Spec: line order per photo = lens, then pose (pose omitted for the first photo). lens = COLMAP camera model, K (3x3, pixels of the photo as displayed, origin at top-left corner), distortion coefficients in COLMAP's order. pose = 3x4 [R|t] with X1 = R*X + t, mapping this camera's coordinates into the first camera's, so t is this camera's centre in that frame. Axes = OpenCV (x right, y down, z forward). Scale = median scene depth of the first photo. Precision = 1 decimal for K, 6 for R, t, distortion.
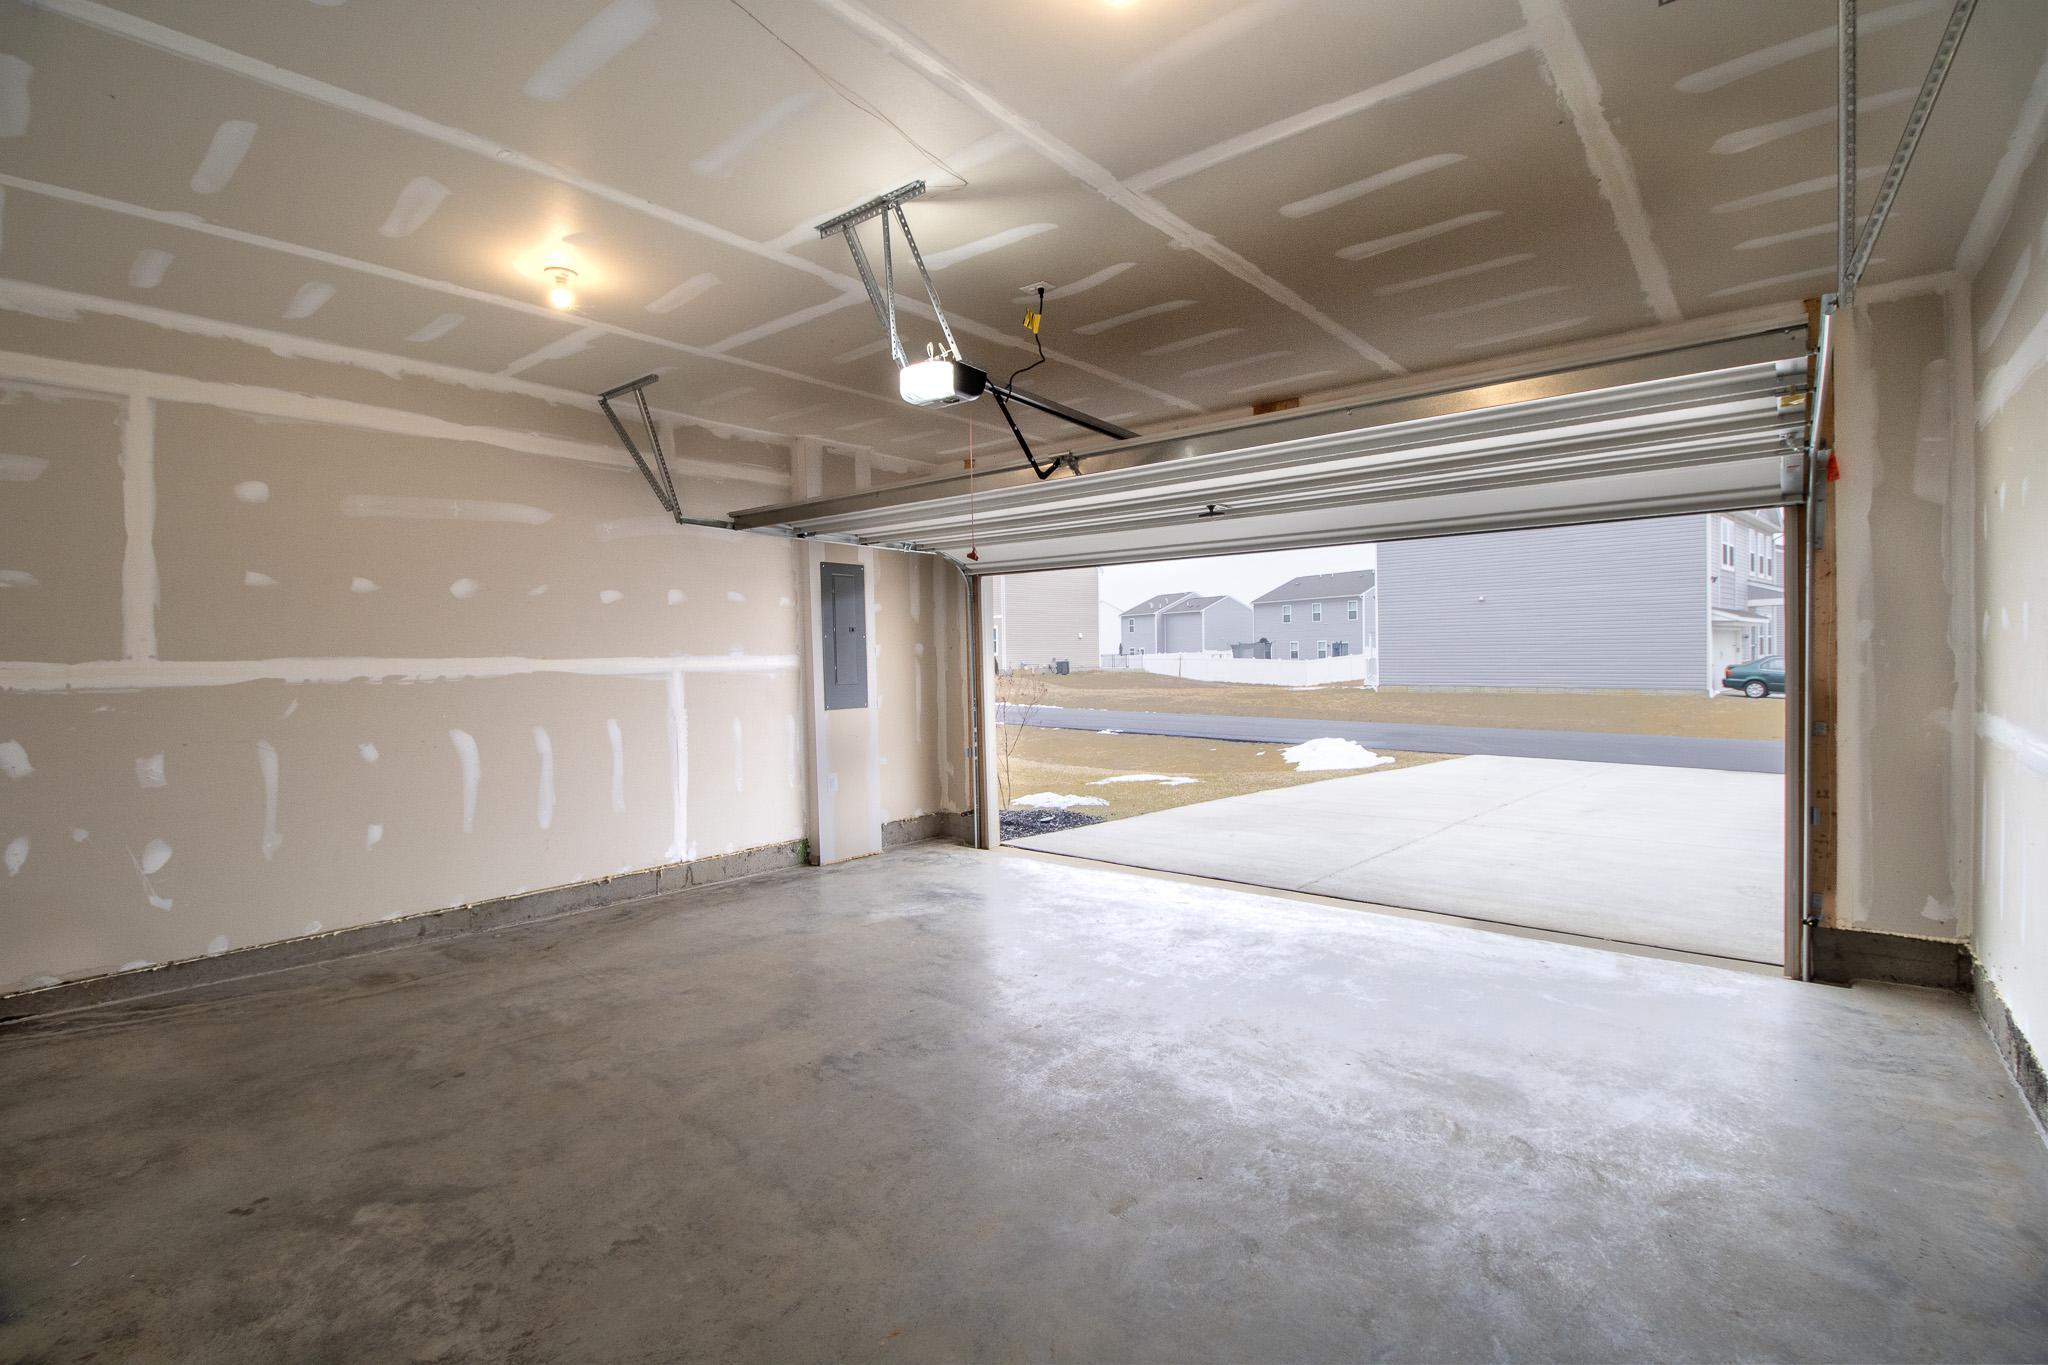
lens RADIAL K [[940.6, 0, 1019.0], [0, 940.6, 668.6], [0, 0, 1]] dist [-0.018412, -0.003017]
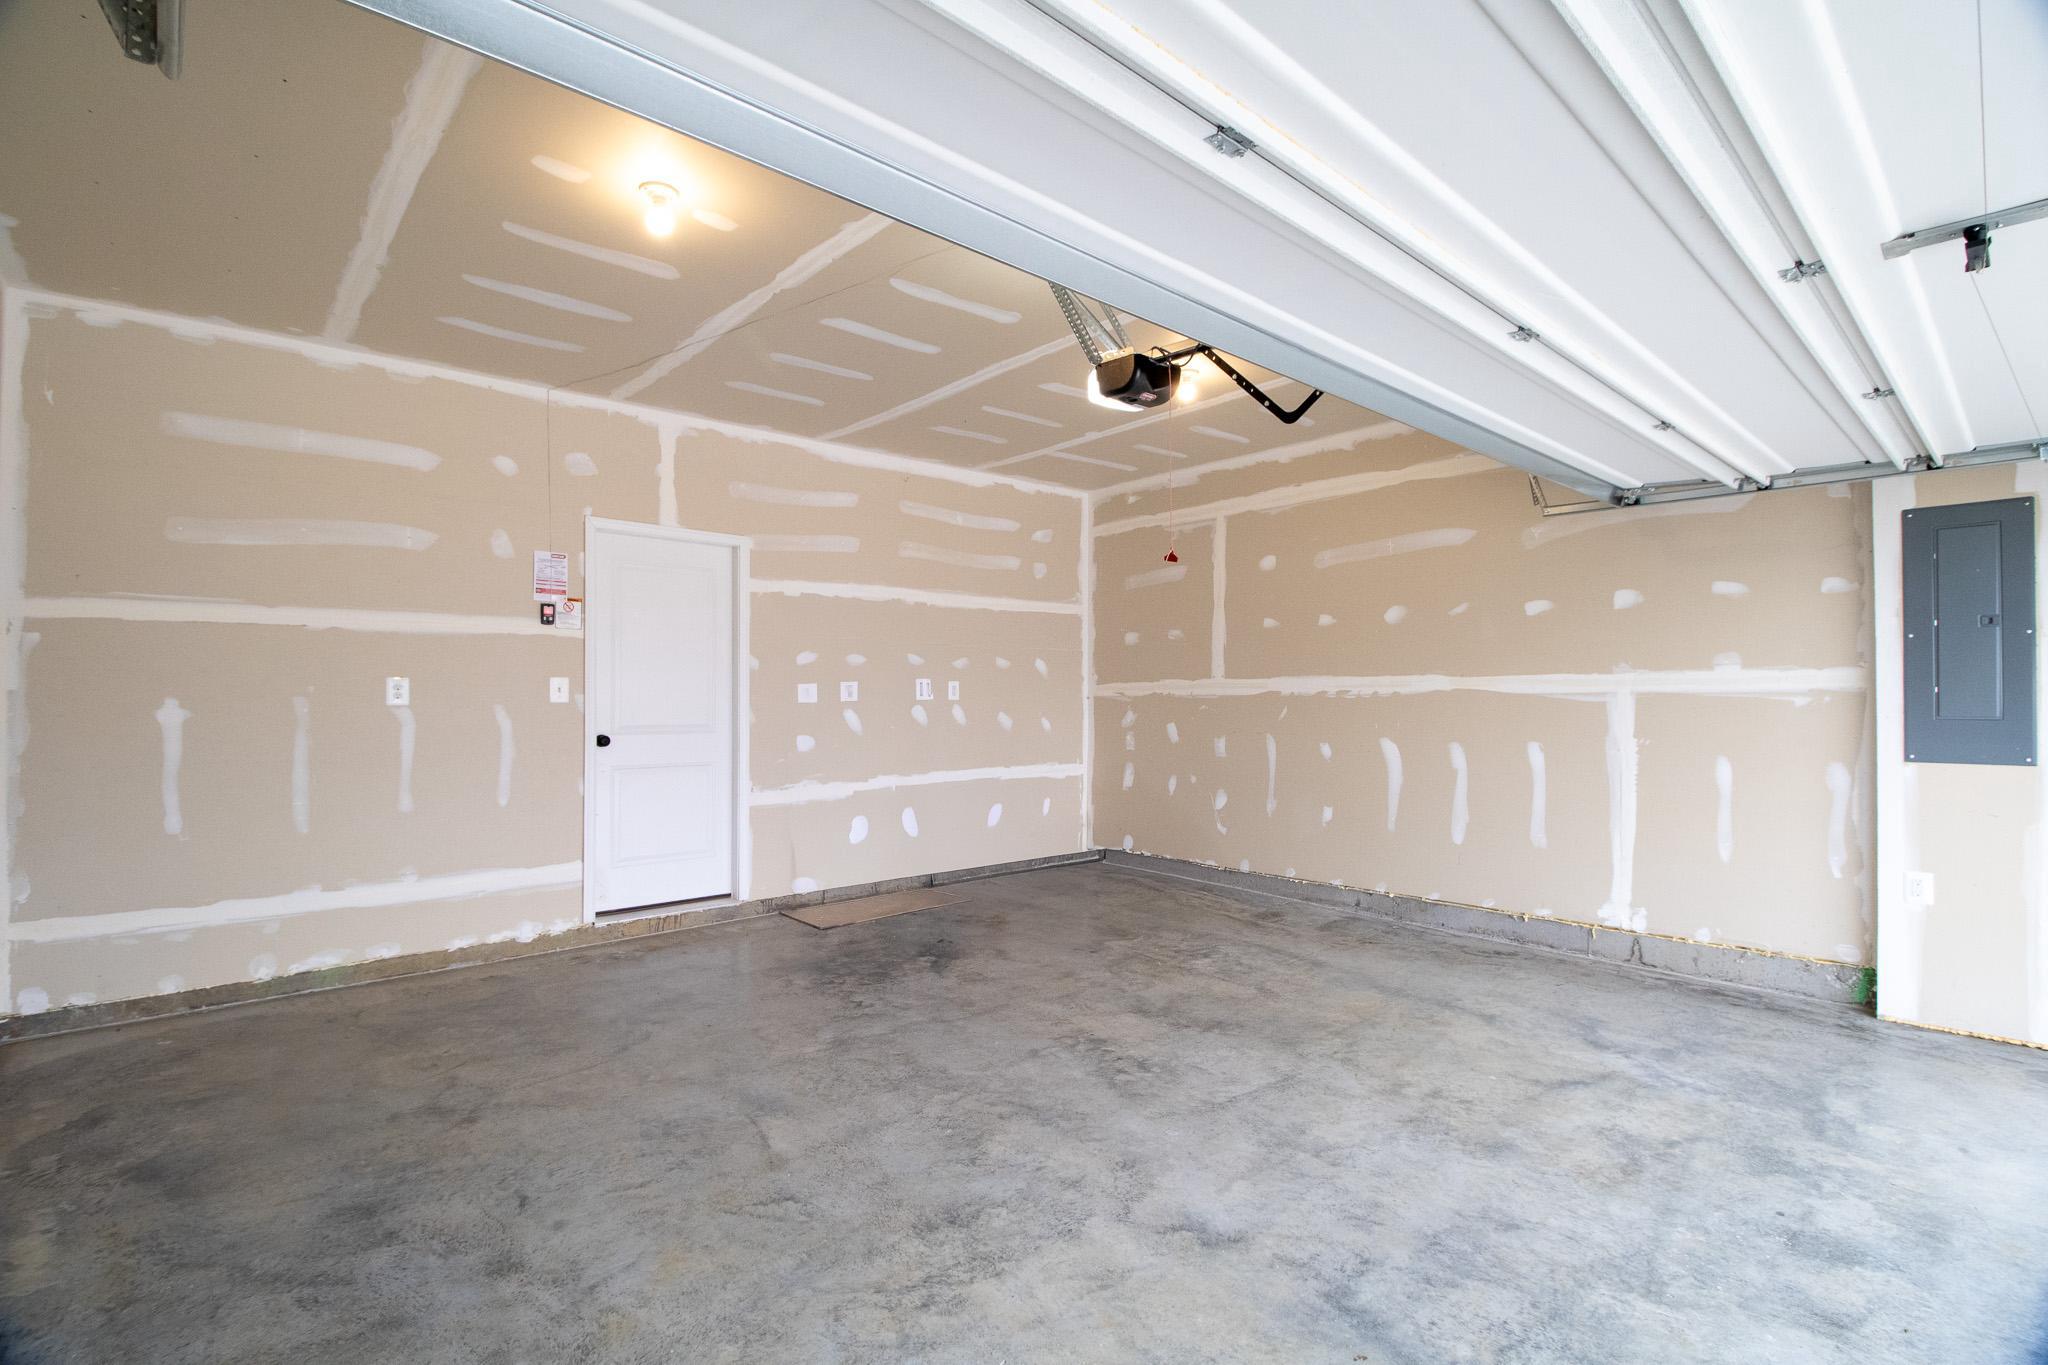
lens RADIAL K [[940.6, 0, 1017.6], [0, 940.6, 694.1], [0, 0, 1]] dist [-0.018412, -0.003017]
pose [[-0.151593, 0.013794, -0.988347, 0.648639], [-0.008005, 0.999853, 0.015183, -0.003395], [0.988411, 0.010213, -0.151460, 0.777464]]
